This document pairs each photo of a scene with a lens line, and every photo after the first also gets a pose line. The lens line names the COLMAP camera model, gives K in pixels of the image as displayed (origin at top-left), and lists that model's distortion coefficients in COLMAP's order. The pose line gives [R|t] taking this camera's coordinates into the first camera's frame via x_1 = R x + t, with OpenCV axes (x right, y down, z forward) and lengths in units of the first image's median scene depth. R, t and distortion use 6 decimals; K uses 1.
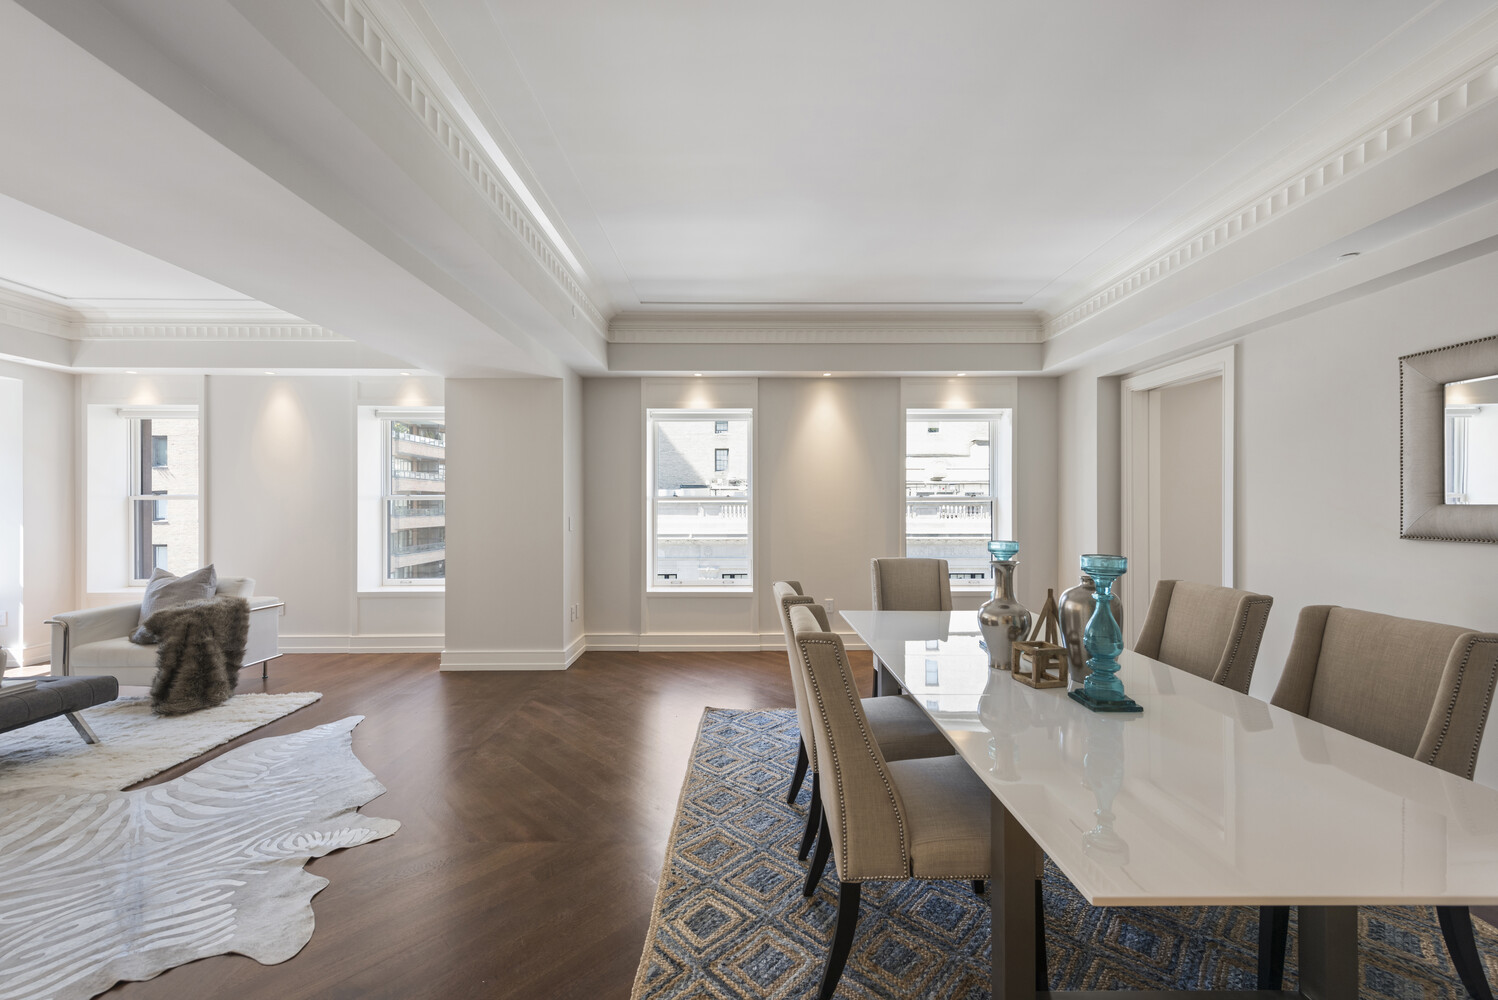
lens RADIAL K [[591.1, 0, 748.5], [0, 591.1, 503.9], [0, 0, 1]] dist [-0.000438, -0.000021]
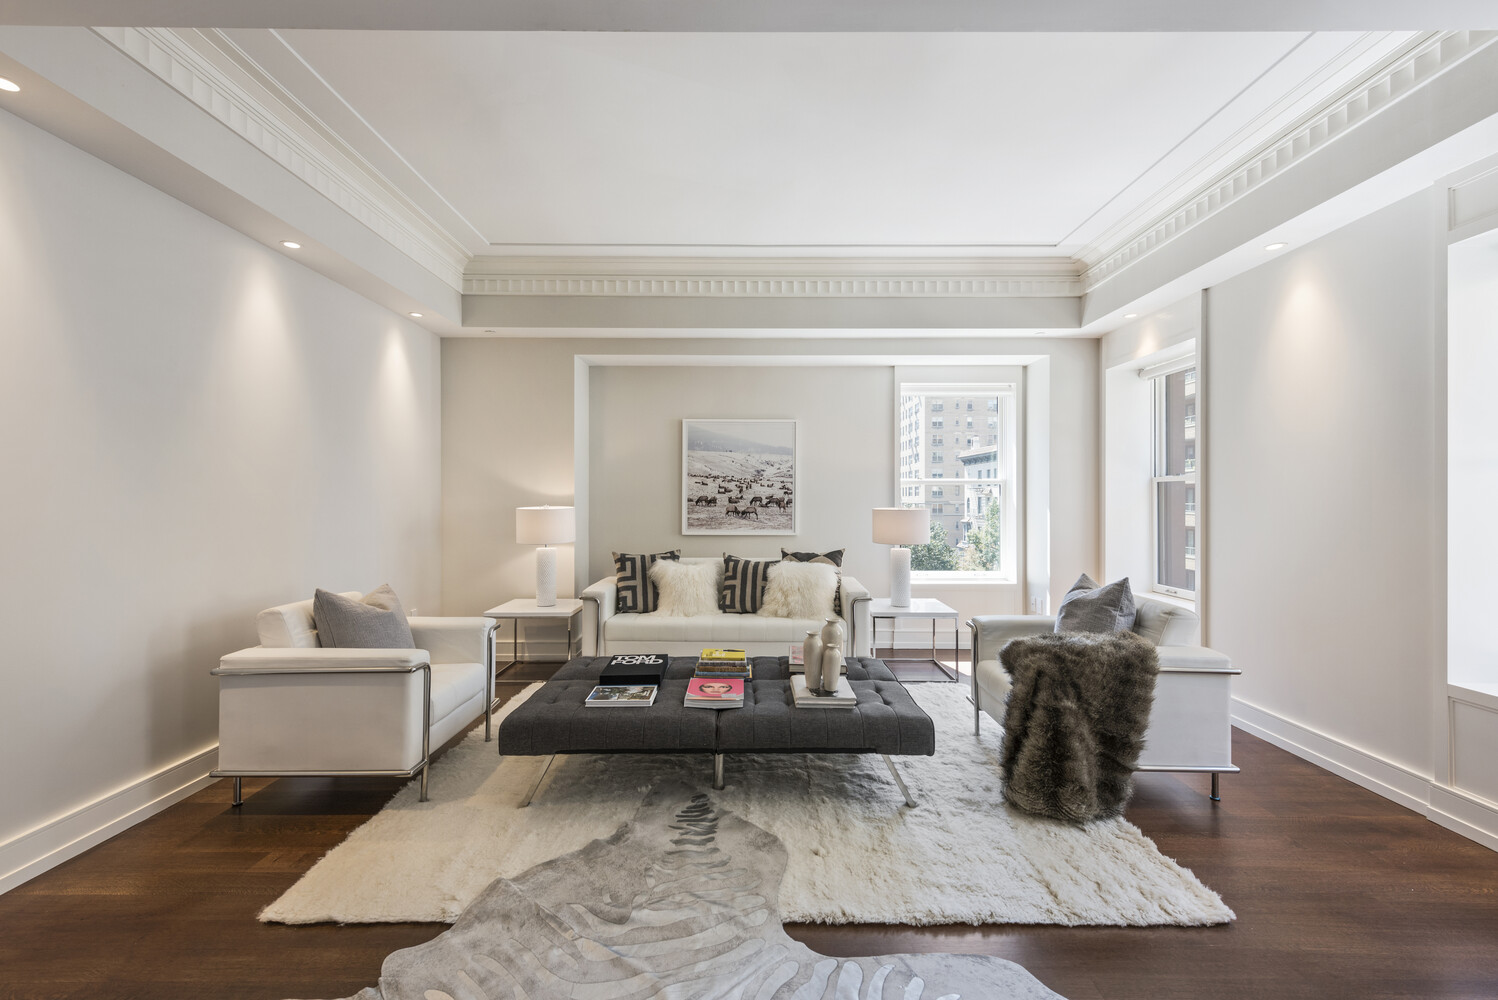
lens RADIAL K [[646.2, 0, 748.9], [0, 646.2, 493.7], [0, 0, 1]] dist [0.004660, 0.000246]
pose [[-0.009359, -0.005706, -0.999940, -0.254242], [-0.000493, 0.999984, -0.005701, 0.020465], [0.999956, 0.000439, -0.009362, 0.670556]]
